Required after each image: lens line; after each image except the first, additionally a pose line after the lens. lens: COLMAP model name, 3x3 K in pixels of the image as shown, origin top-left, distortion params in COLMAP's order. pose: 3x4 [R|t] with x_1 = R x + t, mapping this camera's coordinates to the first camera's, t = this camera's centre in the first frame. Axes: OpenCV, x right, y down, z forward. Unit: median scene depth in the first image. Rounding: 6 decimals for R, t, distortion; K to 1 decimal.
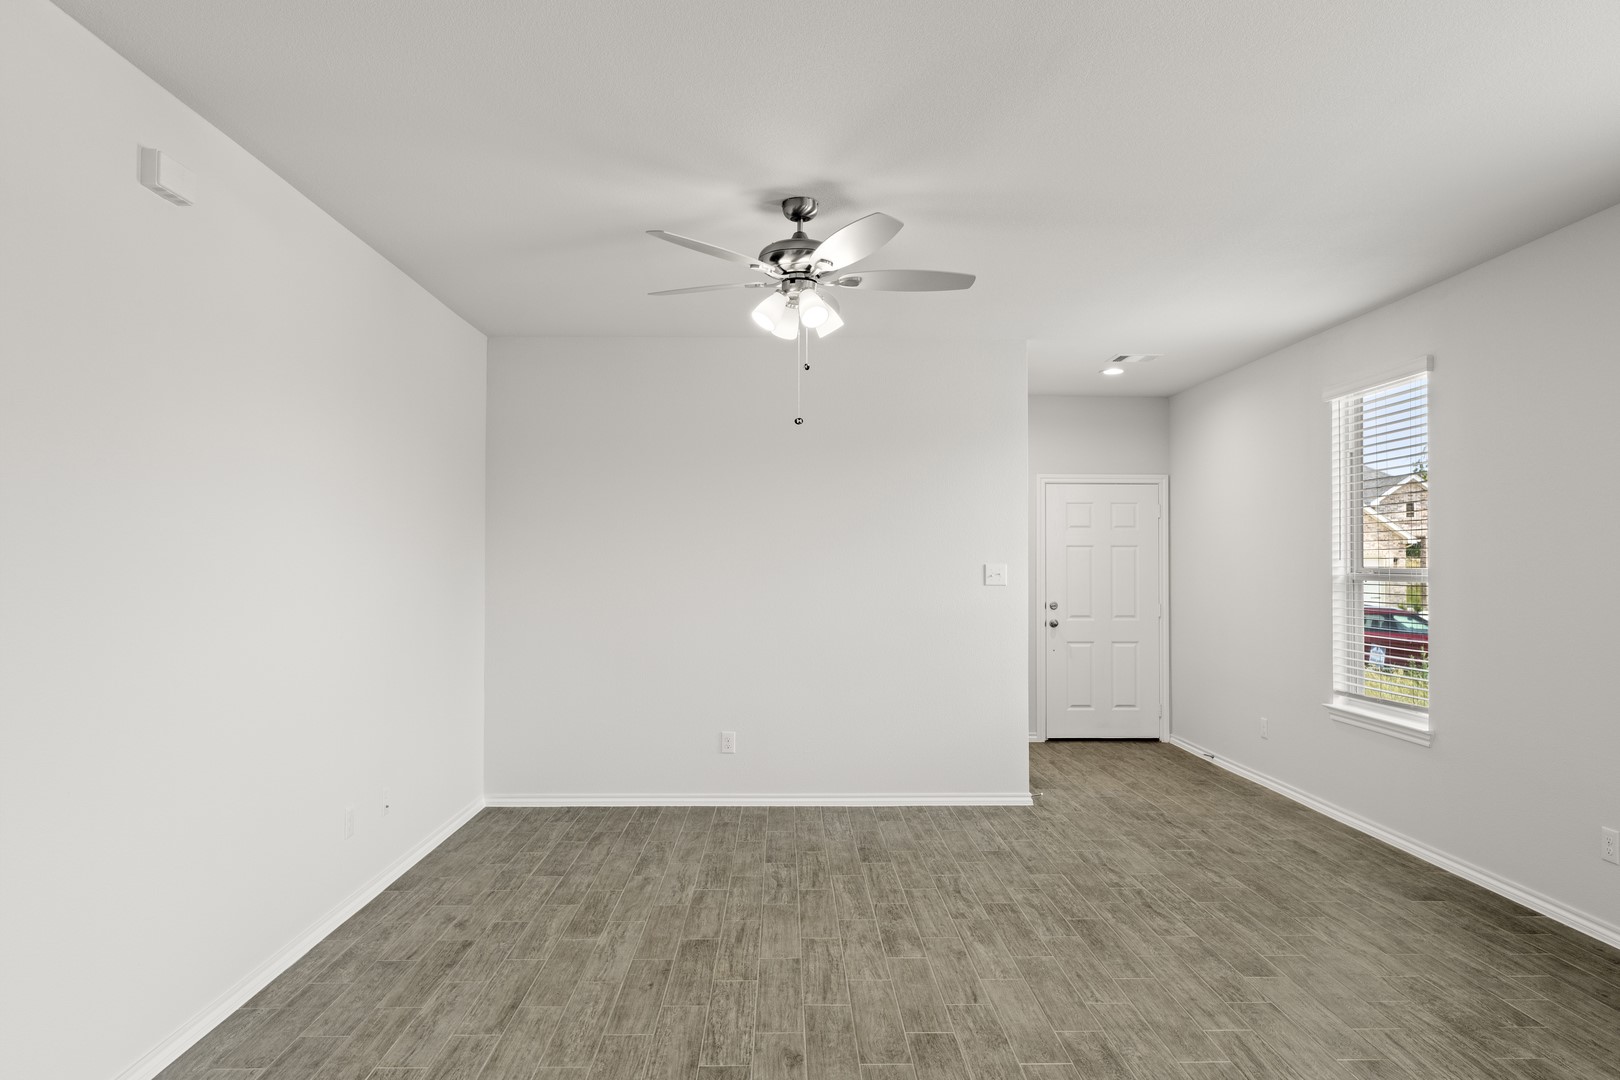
lens RADIAL K [[1042.2, 0, 812.1], [0, 1042.2, 547.4], [0, 0, 1]] dist [-0.000172, -0.001083]
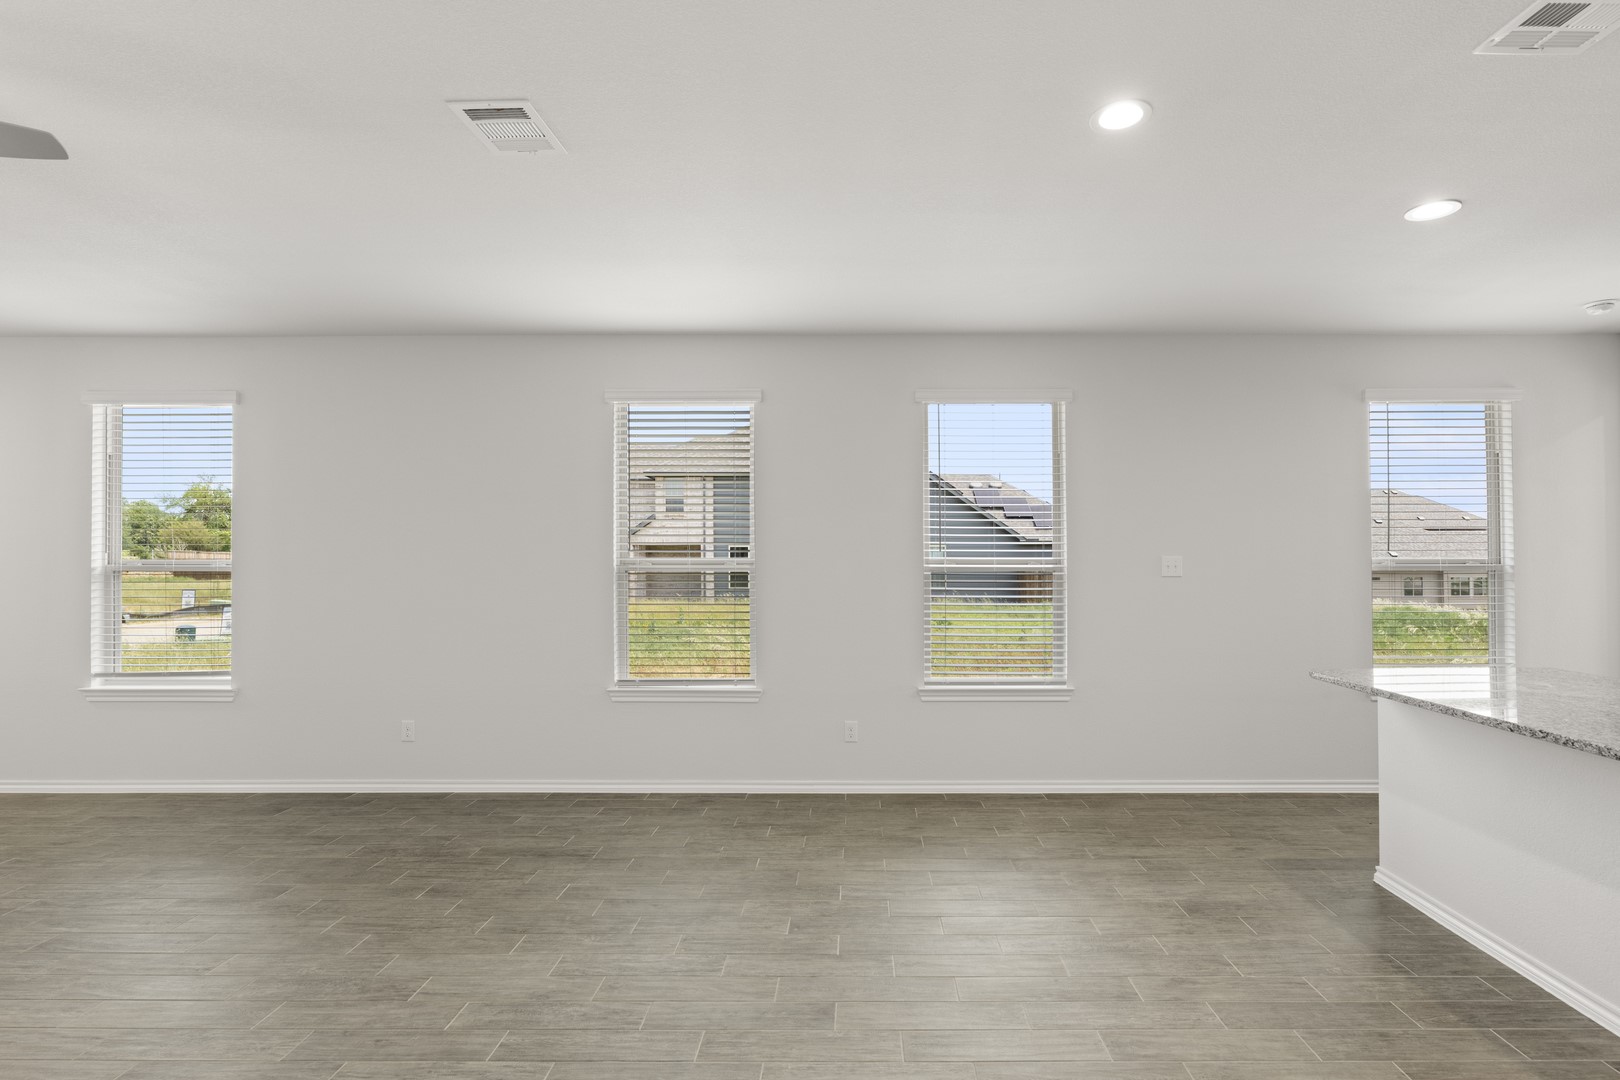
lens RADIAL K [[784.4, 0, 874.2], [0, 784.4, 561.5], [0, 0, 1]] dist [-0.001929, -0.000238]
pose [[0.010195, -0.009046, 0.999907, -0.436215], [-0.015668, 0.999835, 0.009205, 0.000472], [-0.999825, -0.015760, 0.010052, 0.268340]]
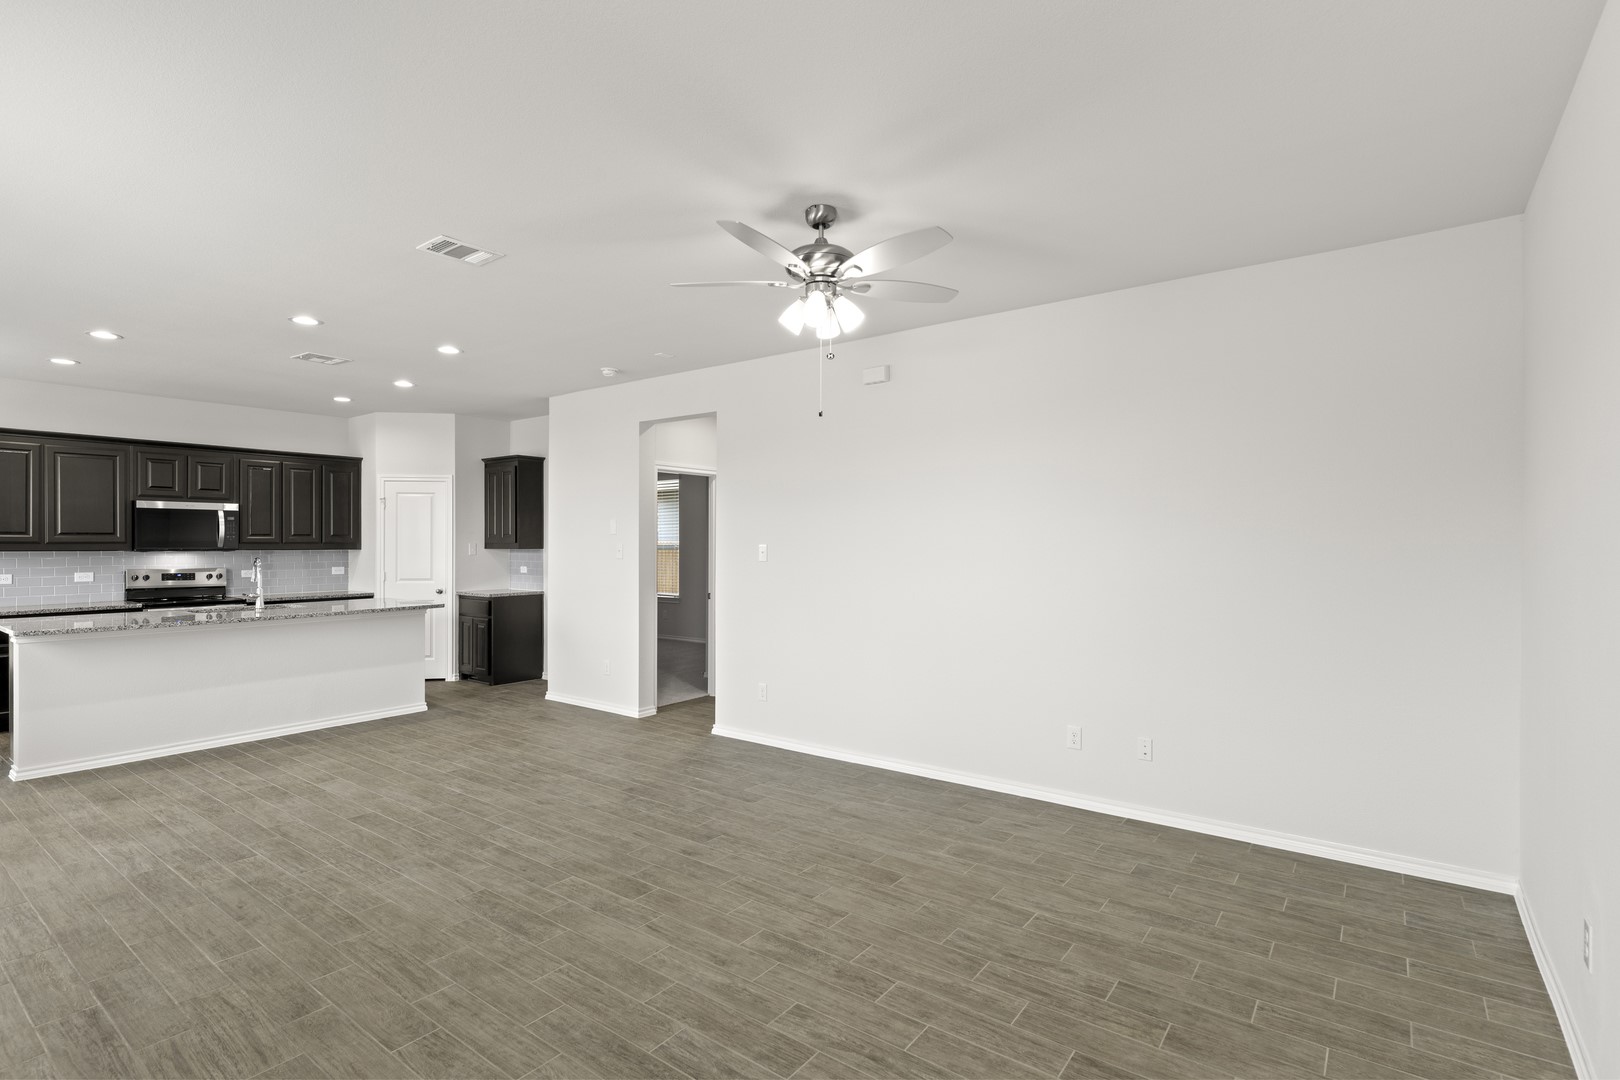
lens RADIAL K [[810.4, 0, 733.6], [0, 810.4, 538.6], [0, 0, 1]] dist [-0.002113, 0.000862]
pose [[-0.696056, -0.005814, -0.717964, 0.617402], [0.011282, 0.999755, -0.019033, 0.022271], [0.717899, -0.021348, -0.695820, 1.426706]]
